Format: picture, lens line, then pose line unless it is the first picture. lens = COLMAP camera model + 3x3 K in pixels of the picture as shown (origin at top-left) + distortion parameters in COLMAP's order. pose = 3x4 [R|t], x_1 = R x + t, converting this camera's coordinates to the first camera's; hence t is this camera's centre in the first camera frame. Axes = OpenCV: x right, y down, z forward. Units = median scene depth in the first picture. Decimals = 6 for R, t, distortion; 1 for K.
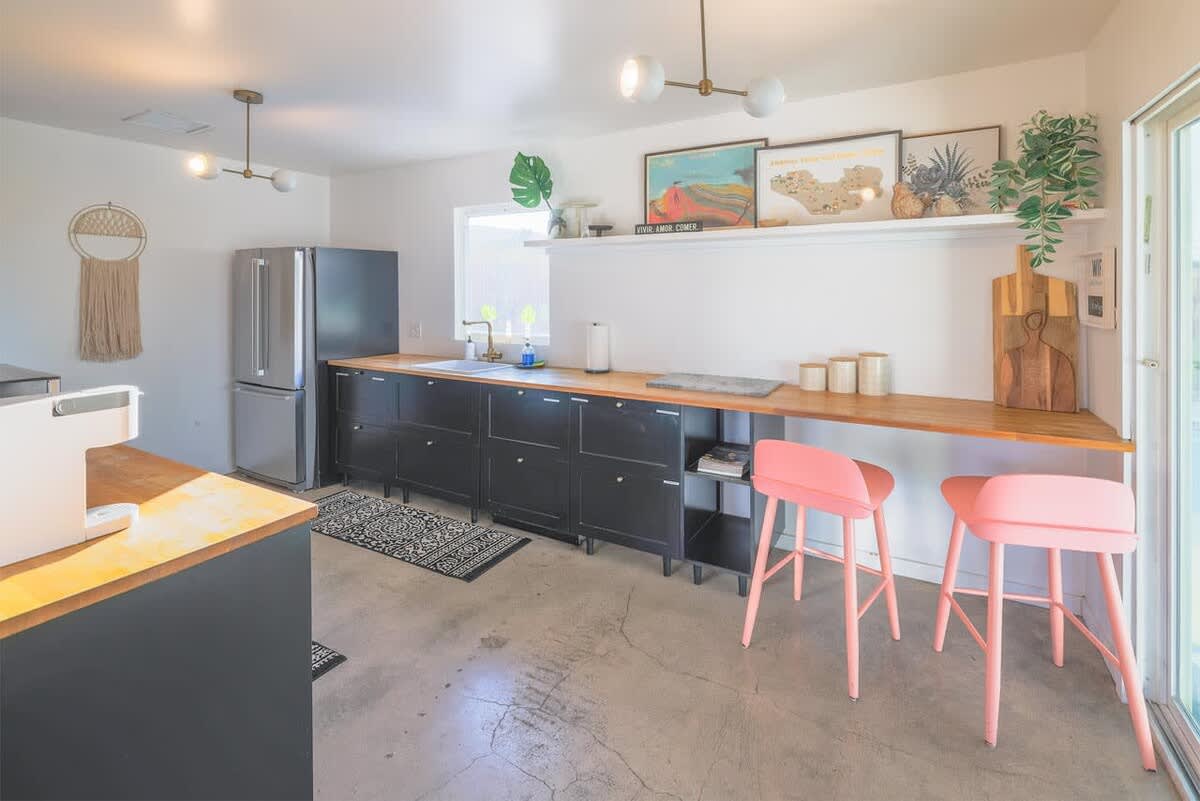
lens RADIAL K [[542.6, 0, 600.0], [0, 542.6, 400.5], [0, 0, 1]] dist [-0.000536, -0.000146]
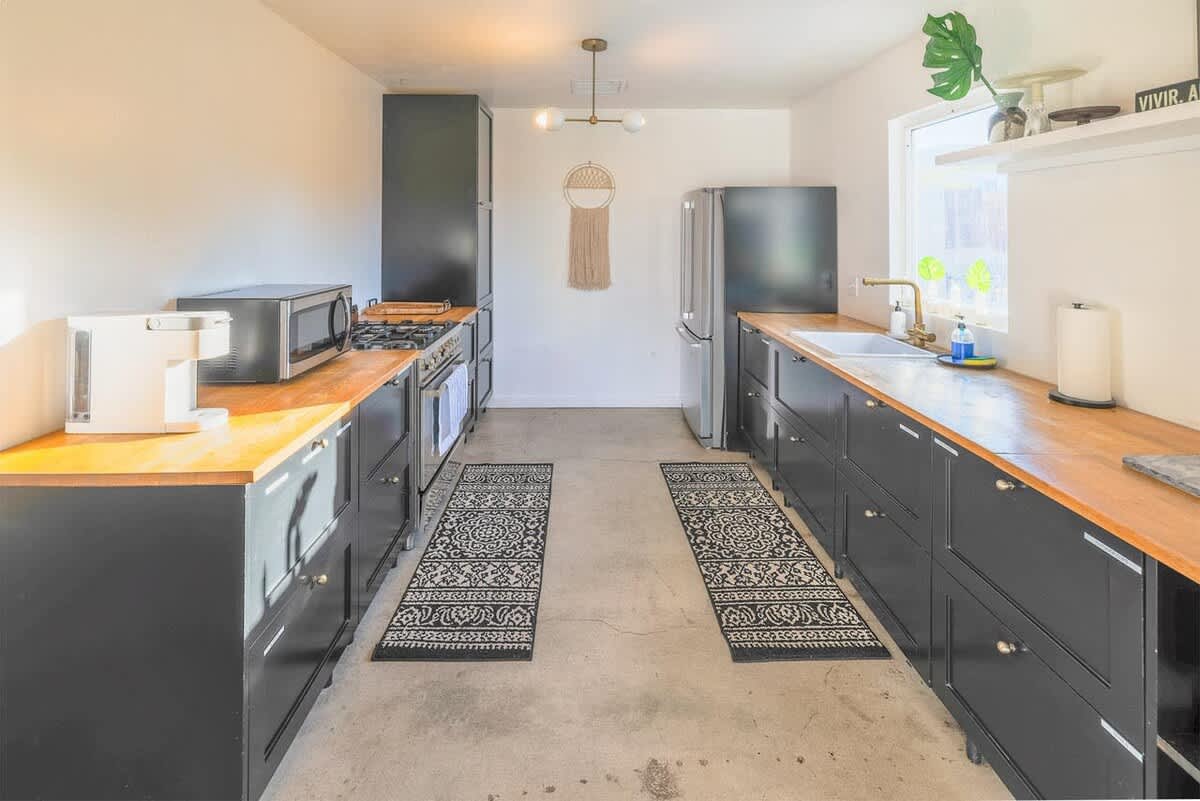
lens RADIAL K [[580.0, 0, 597.9], [0, 580.0, 282.9], [0, 0, 1]] dist [-0.000280, -0.000374]
pose [[0.517343, 0.079244, -0.852101, 0.225766], [-0.177092, 0.984064, -0.016003, -0.078568], [0.837254, 0.159179, 0.523132, 0.371173]]
